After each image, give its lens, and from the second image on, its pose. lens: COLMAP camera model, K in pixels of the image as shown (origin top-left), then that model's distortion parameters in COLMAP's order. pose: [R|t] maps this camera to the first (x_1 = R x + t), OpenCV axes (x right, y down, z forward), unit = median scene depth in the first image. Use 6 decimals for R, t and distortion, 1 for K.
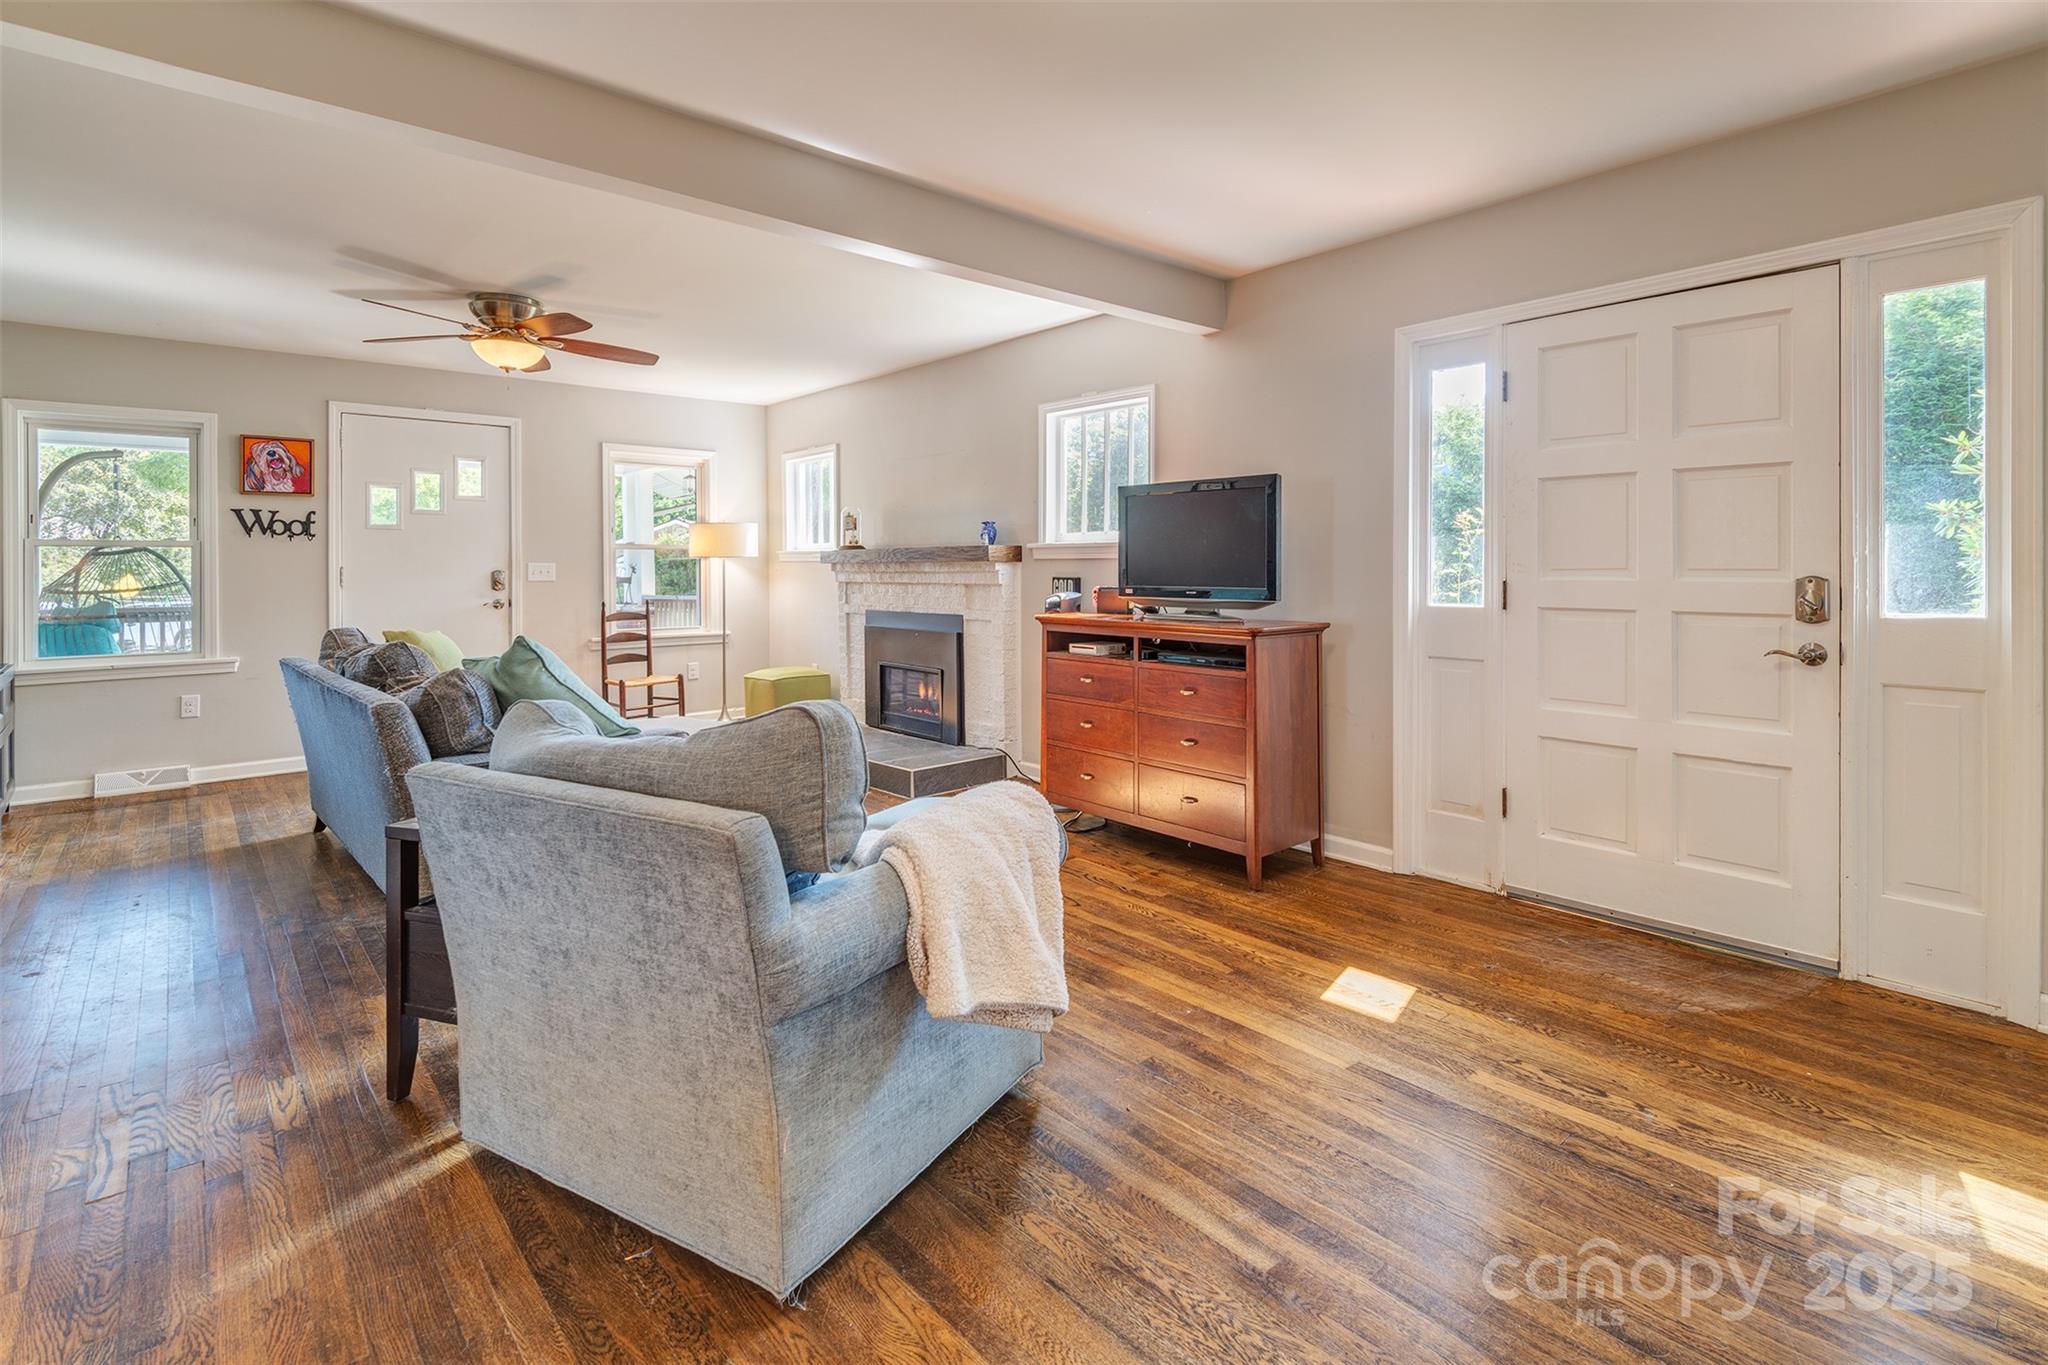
lens RADIAL K [[965.7, 0, 1024.0], [0, 965.7, 682.5], [0, 0, 1]] dist [-0.000710, -0.000199]
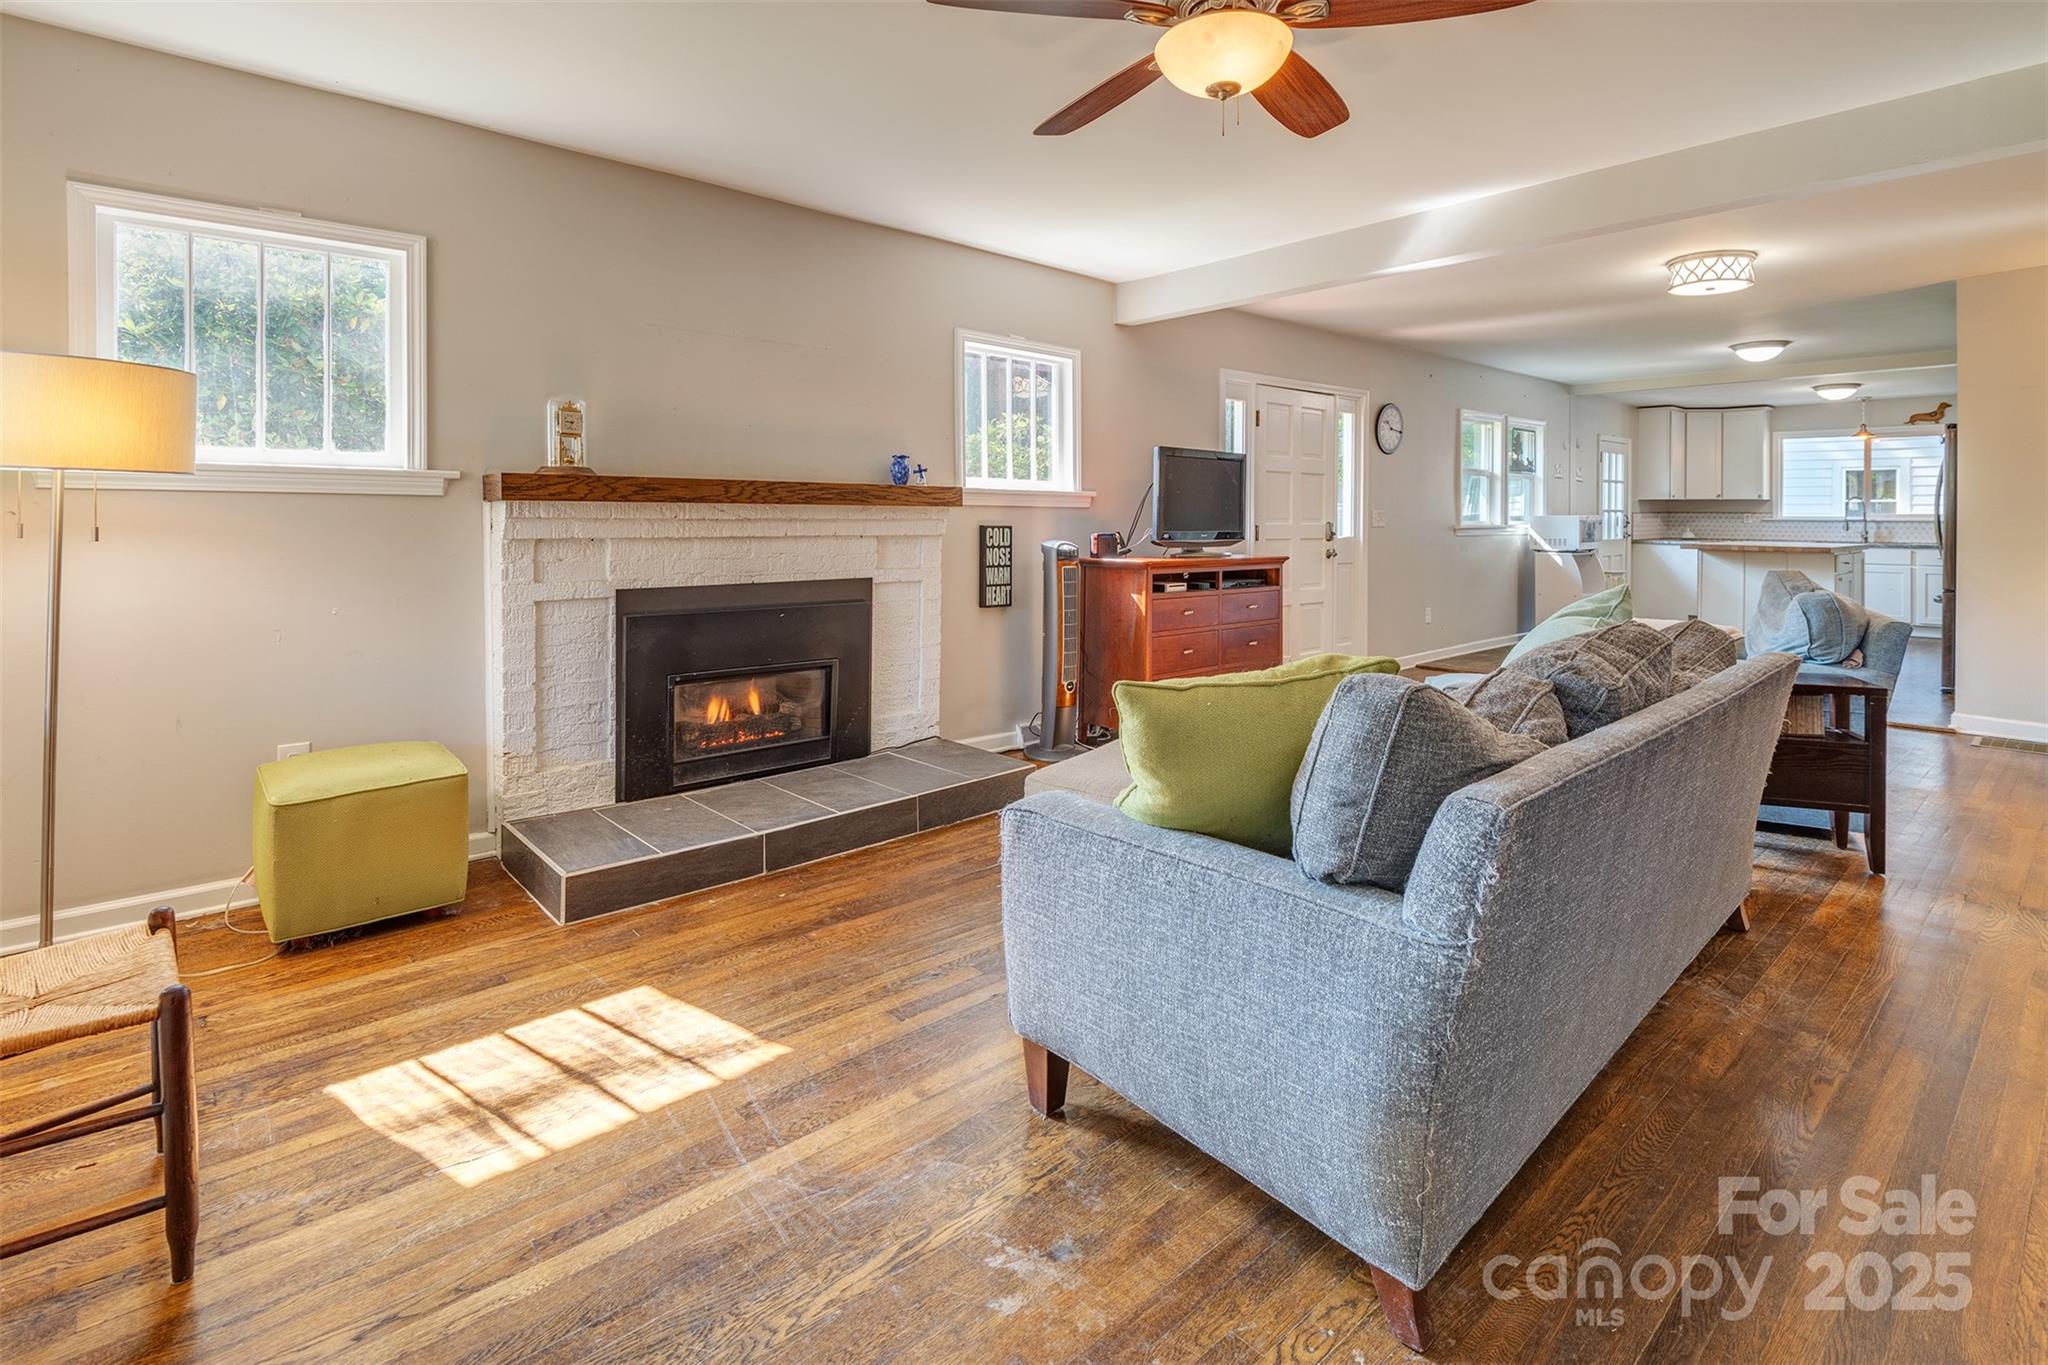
lens RADIAL K [[965.7, 0, 1024.0], [0, 965.7, 682.5], [0, 0, 1]] dist [-0.000710, -0.000199]
pose [[-0.028479, -0.160874, 0.986564, -0.901293], [0.117185, 0.979621, 0.163125, -0.110147], [-0.992702, 0.120256, -0.009046, 1.005226]]
